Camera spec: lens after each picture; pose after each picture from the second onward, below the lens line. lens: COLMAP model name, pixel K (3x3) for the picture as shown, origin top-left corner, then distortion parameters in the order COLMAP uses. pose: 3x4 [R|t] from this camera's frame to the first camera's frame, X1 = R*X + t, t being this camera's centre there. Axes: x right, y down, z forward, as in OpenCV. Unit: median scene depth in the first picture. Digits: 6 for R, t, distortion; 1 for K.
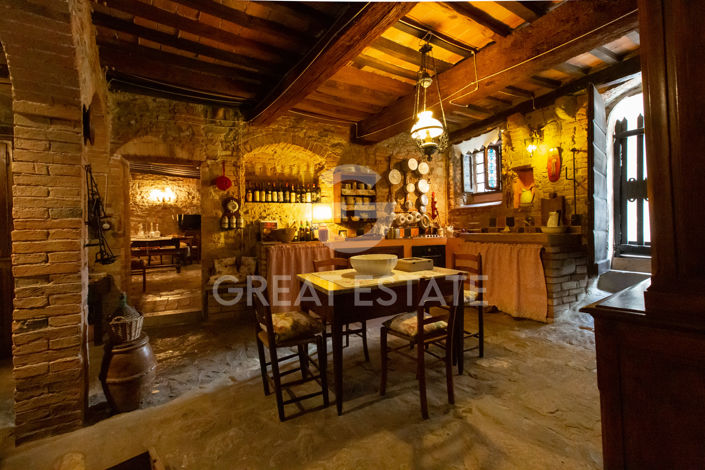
lens RADIAL K [[326.9, 0, 352.6], [0, 326.9, 229.4], [0, 0, 1]] dist [-0.003391, -0.000282]
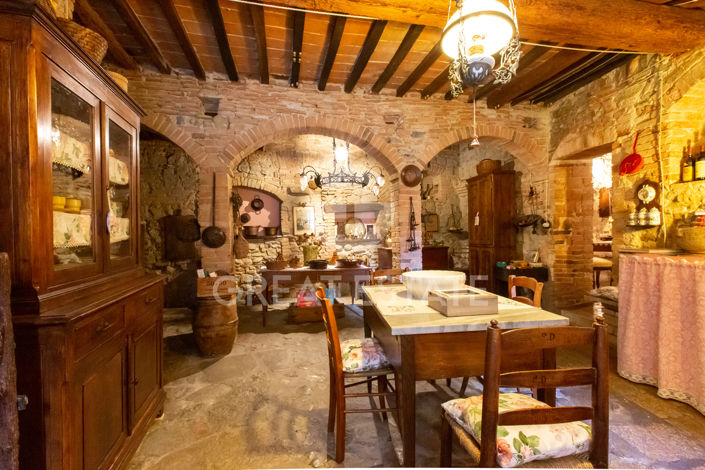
lens RADIAL K [[326.9, 0, 350.0], [0, 326.9, 238.8], [0, 0, 1]] dist [-0.003391, -0.000282]
pose [[-0.408893, 0.039701, -0.911718, 0.523381], [0.015627, 0.999211, 0.036502, -0.011229], [0.912448, 0.000678, -0.409191, 0.720452]]
